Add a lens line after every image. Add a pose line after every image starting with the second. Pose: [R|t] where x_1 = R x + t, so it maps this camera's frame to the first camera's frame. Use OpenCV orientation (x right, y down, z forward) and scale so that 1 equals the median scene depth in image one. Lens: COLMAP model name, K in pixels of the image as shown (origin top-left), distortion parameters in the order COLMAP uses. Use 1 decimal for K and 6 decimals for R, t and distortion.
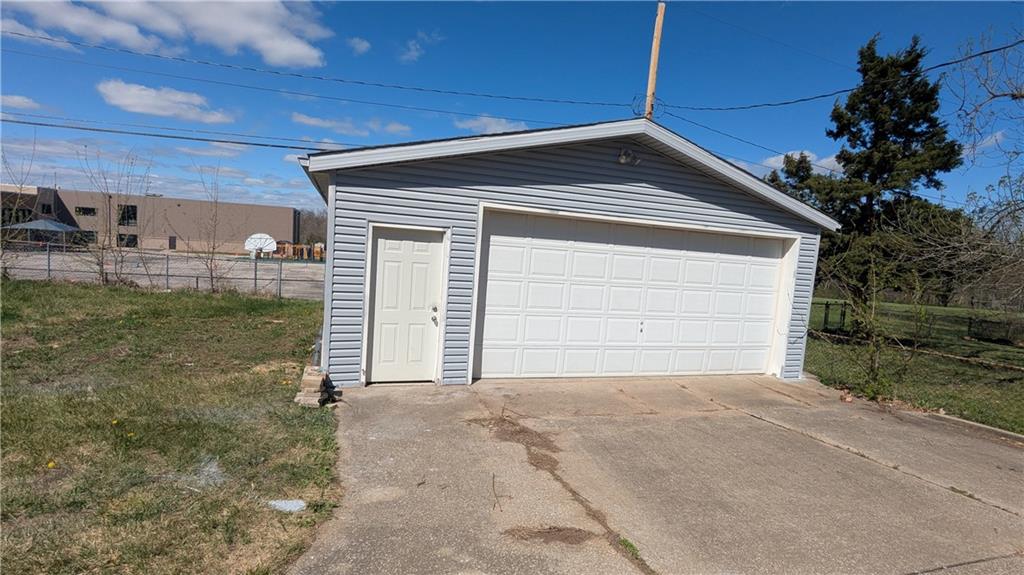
lens RADIAL K [[481.0, 0, 512.0], [0, 481.0, 287.5], [0, 0, 1]] dist [-0.000879, 0.000333]
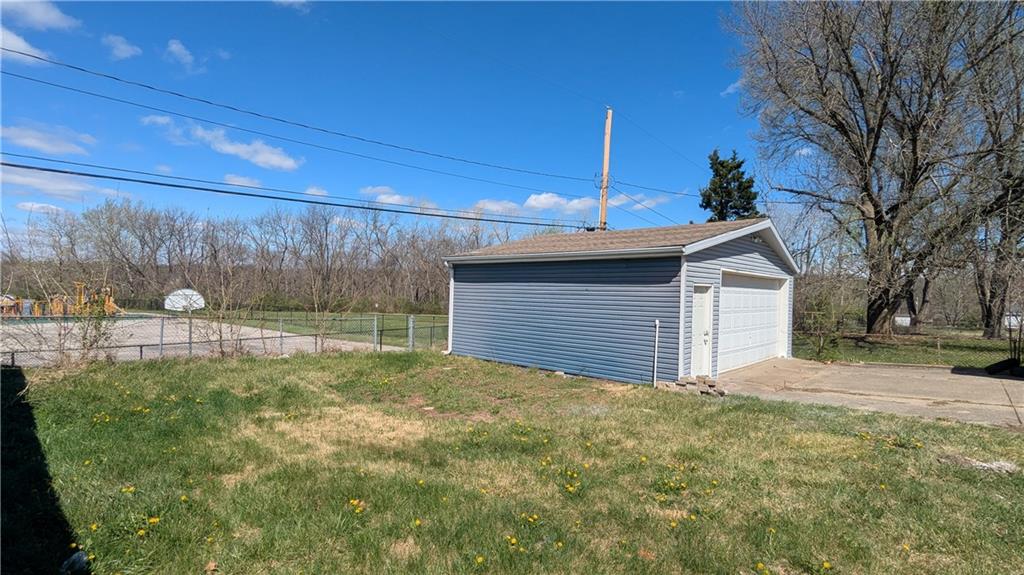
lens RADIAL K [[481.0, 0, 512.0], [0, 481.0, 287.5], [0, 0, 1]] dist [-0.000879, 0.000333]
pose [[0.877559, -0.051210, 0.476726, -0.717687], [0.083368, 0.995432, -0.046534, -0.043705], [-0.472165, 0.080581, 0.877820, -0.056431]]
